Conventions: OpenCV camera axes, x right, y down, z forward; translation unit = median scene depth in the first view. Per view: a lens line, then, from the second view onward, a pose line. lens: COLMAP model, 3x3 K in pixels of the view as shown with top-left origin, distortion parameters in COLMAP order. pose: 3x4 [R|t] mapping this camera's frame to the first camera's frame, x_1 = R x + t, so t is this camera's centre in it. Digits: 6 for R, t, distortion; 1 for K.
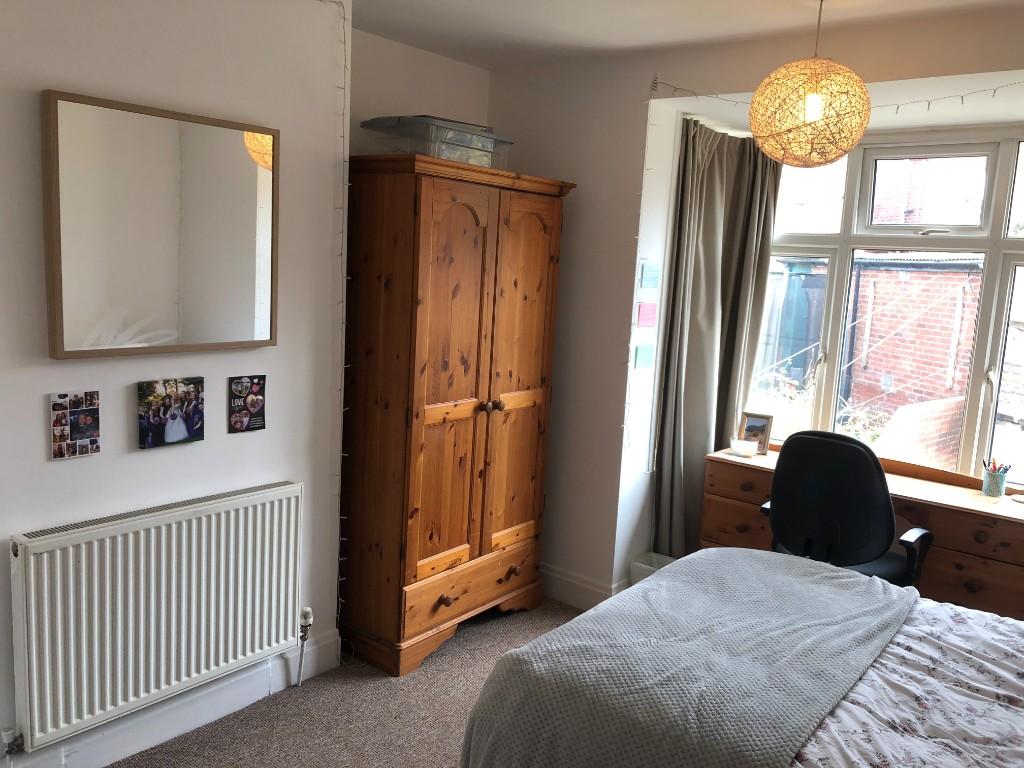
lens RADIAL K [[832.8, 0, 516.0], [0, 832.8, 373.7], [0, 0, 1]] dist [0.051702, -0.058441]
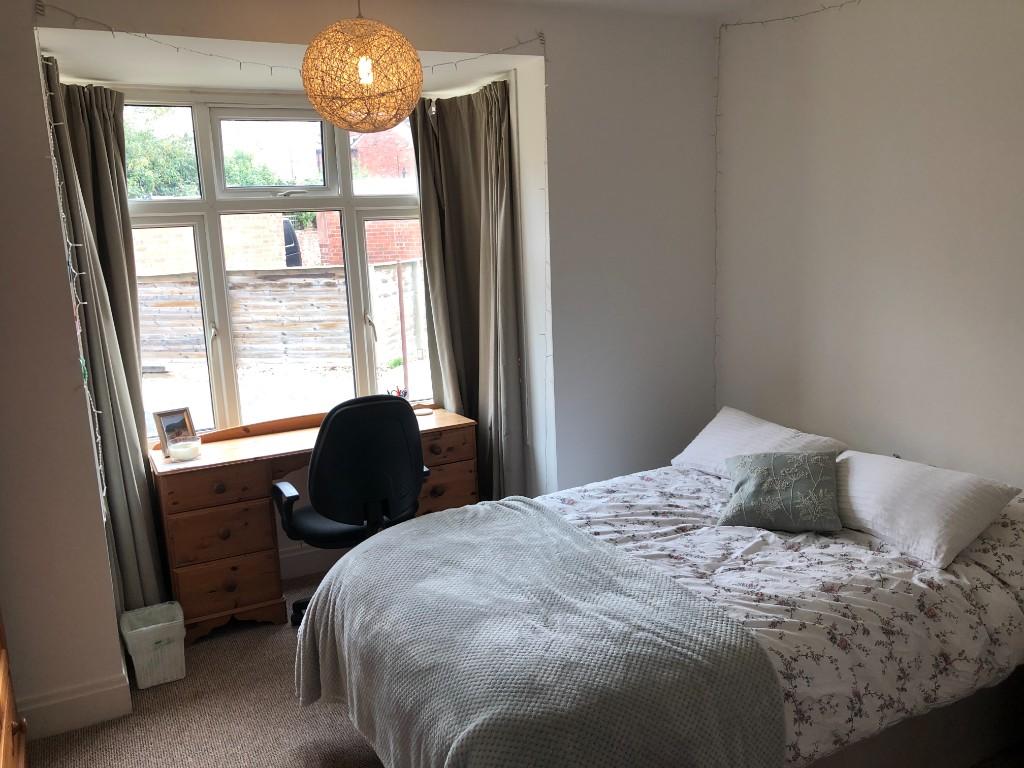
lens RADIAL K [[832.8, 0, 516.0], [0, 832.8, 373.7], [0, 0, 1]] dist [0.051702, -0.058441]
pose [[0.422127, -0.236143, 0.875240, -0.541422], [0.189728, 0.967109, 0.169424, -0.117653], [-0.886460, 0.094539, 0.453046, 0.475455]]
